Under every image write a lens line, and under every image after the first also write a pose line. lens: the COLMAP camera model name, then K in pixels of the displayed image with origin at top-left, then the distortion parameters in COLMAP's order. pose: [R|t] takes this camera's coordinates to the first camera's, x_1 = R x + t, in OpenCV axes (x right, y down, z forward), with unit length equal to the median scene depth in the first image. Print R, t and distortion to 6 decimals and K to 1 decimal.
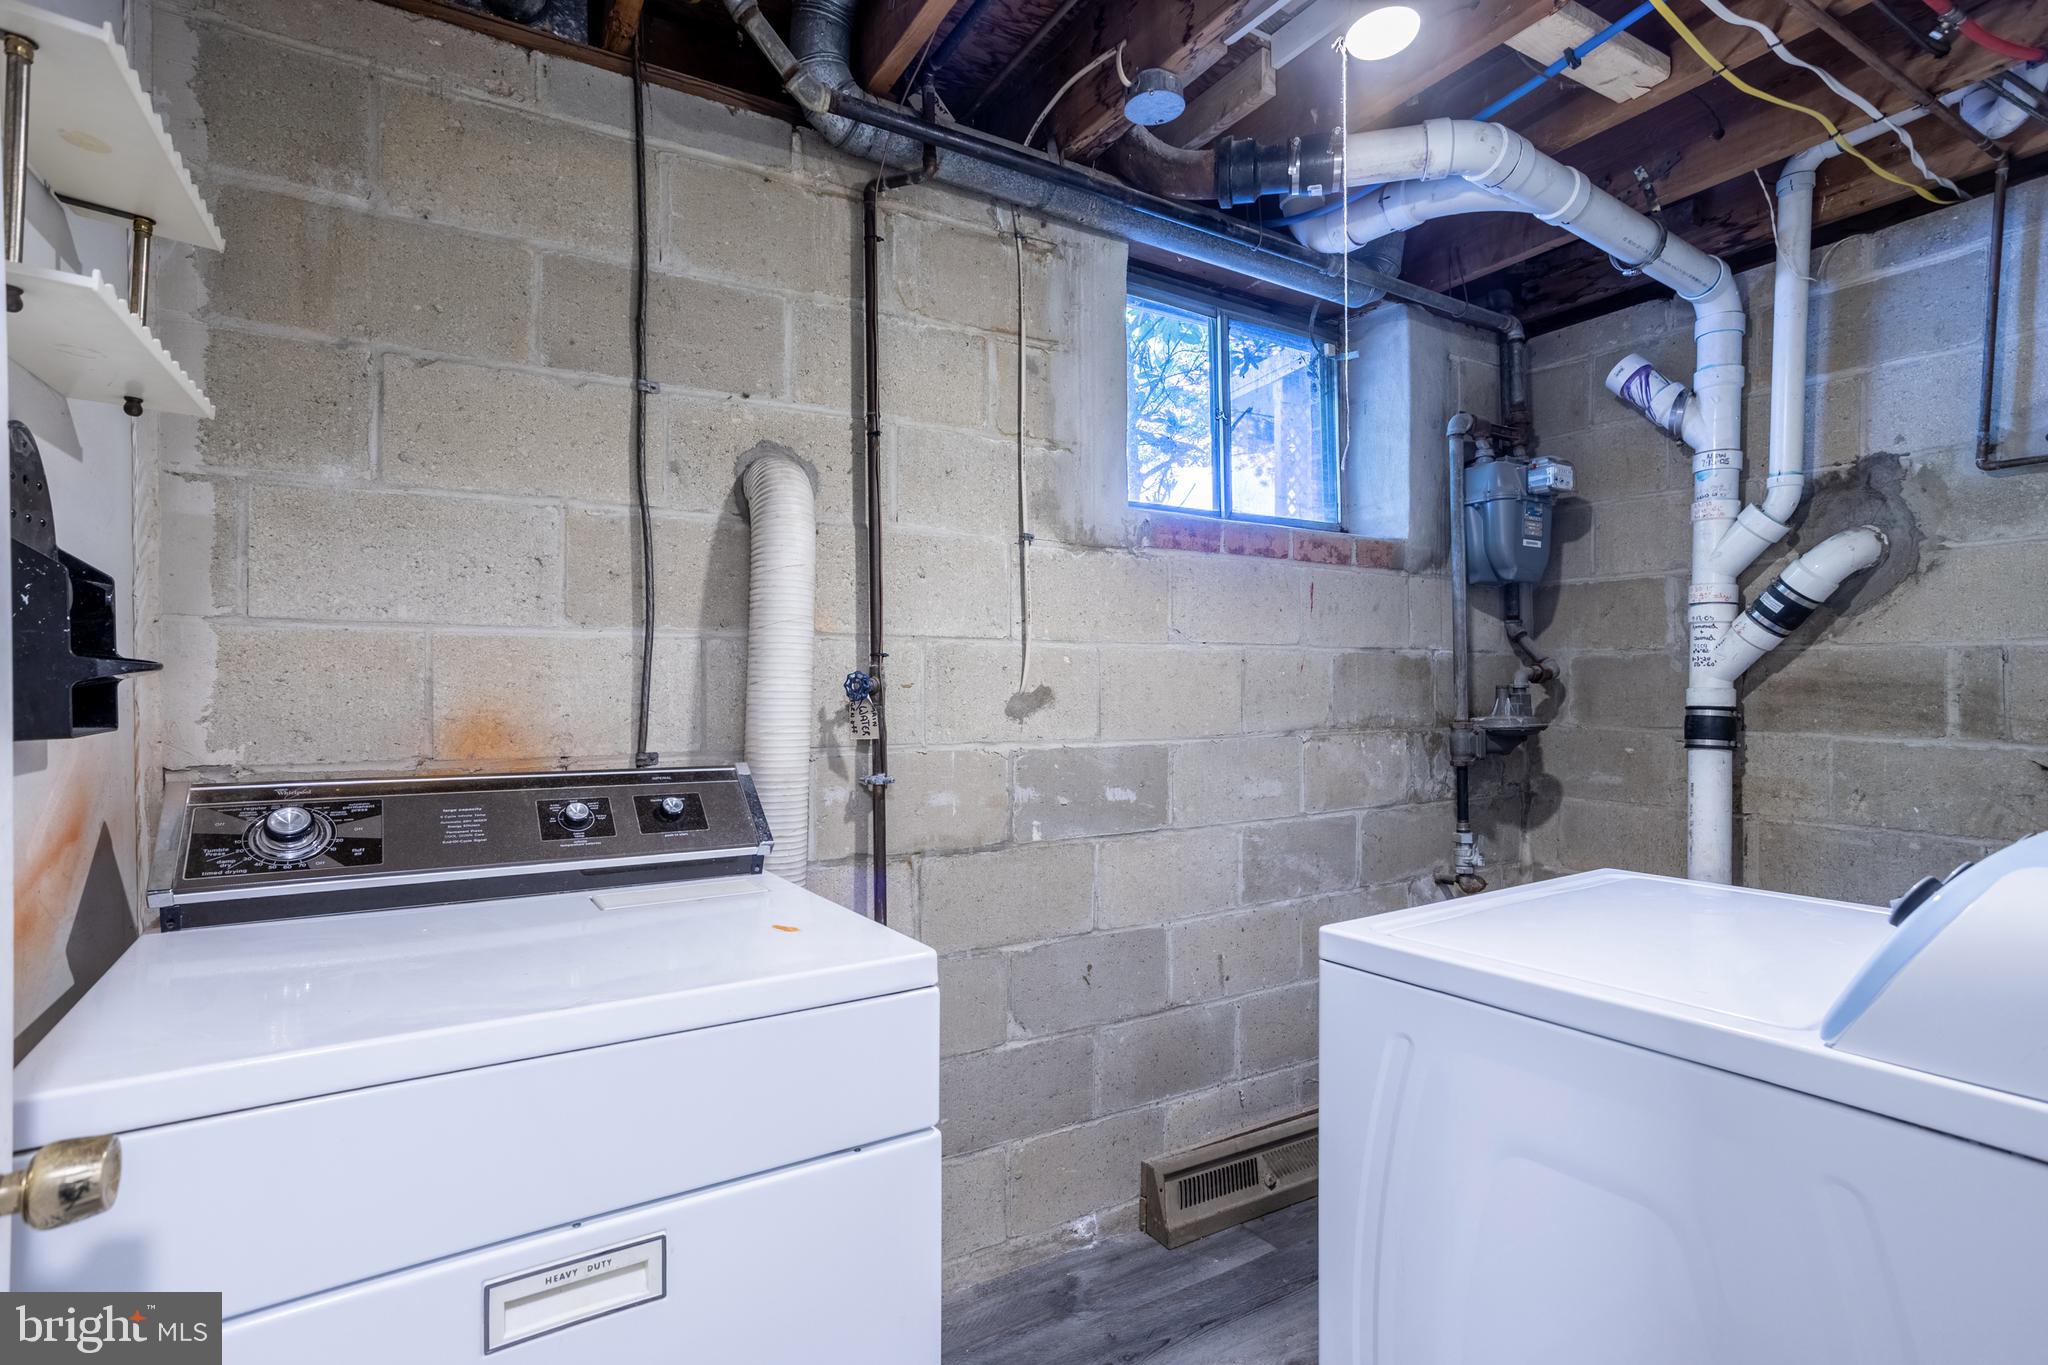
lens RADIAL K [[993.5, 0, 1032.9], [0, 993.5, 684.9], [0, 0, 1]] dist [-0.011427, 0.015078]
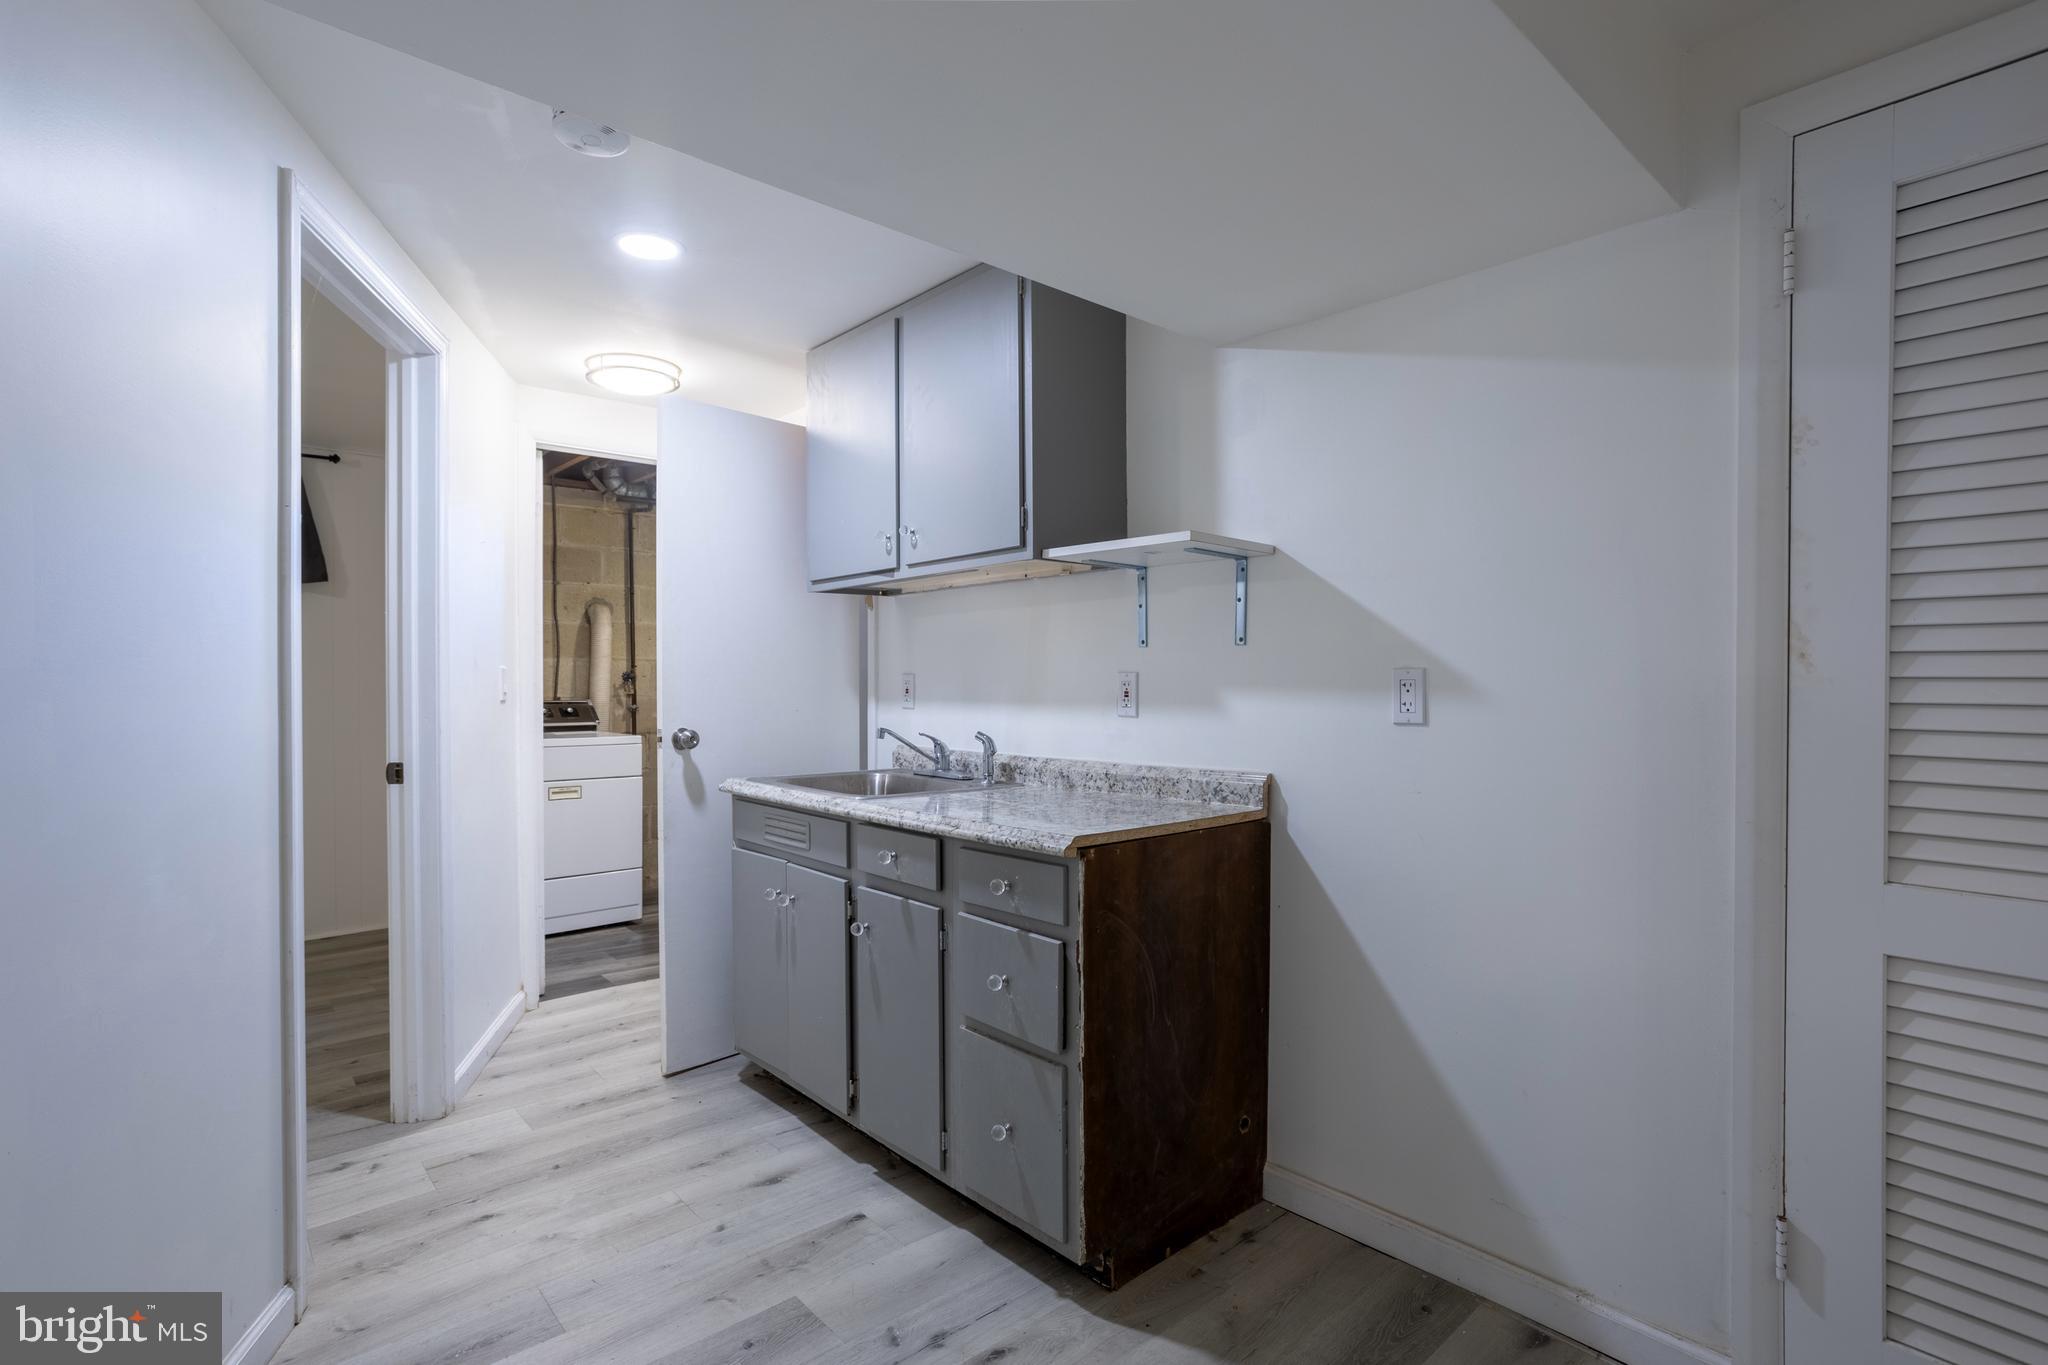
lens RADIAL K [[993.5, 0, 1008.4], [0, 993.5, 682.2], [0, 0, 1]] dist [-0.011427, 0.015078]
pose [[0.985486, -0.001267, 0.169750, 0.481081], [0.000822, 0.999996, 0.002690, 0.012391], [-0.169753, -0.002511, 0.985483, -2.295739]]
